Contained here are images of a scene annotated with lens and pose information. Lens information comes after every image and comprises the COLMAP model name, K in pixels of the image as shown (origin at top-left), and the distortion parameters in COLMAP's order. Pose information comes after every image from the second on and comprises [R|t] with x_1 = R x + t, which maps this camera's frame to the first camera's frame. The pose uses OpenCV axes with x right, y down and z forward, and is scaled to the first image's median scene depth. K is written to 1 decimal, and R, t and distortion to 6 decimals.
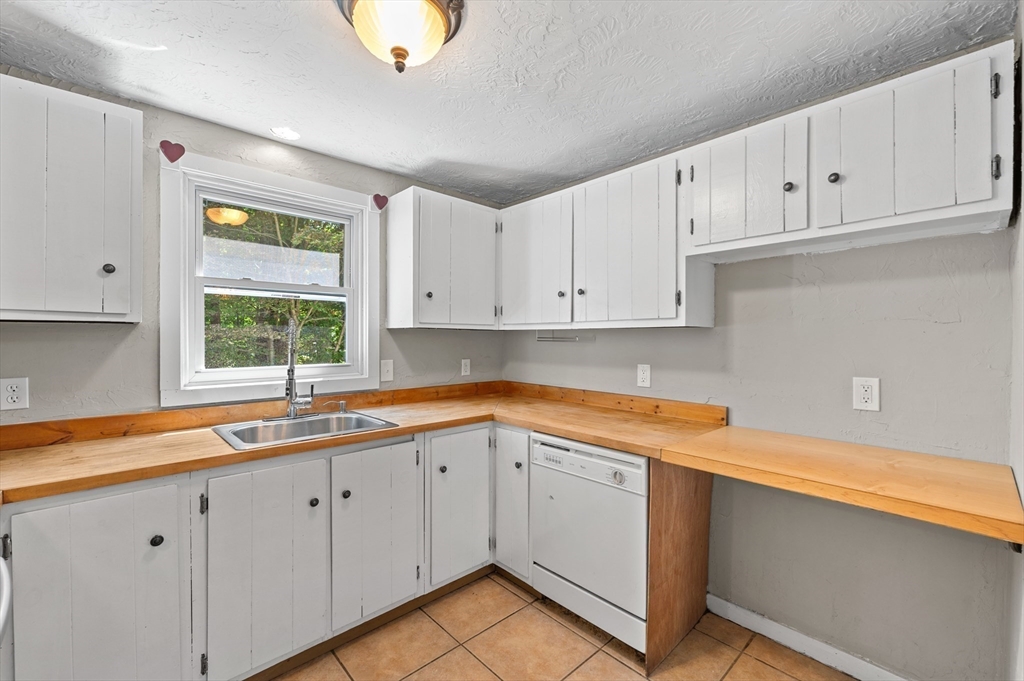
lens RADIAL K [[423.3, 0, 516.8], [0, 423.3, 342.3], [0, 0, 1]] dist [-0.006743, -0.000010]
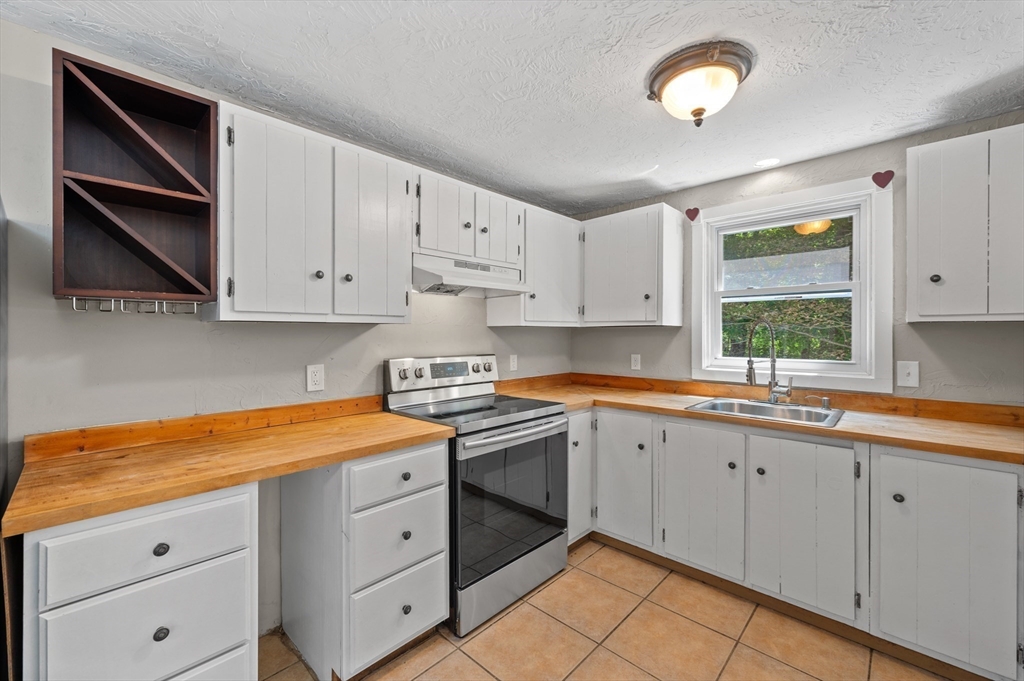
lens RADIAL K [[423.3, 0, 515.4], [0, 423.3, 335.6], [0, 0, 1]] dist [-0.006743, -0.000010]
pose [[0.055284, 0.002083, -0.998469, 0.606151], [-0.011912, 0.999928, 0.001427, -0.000854], [0.998400, 0.011815, 0.055305, 0.232633]]
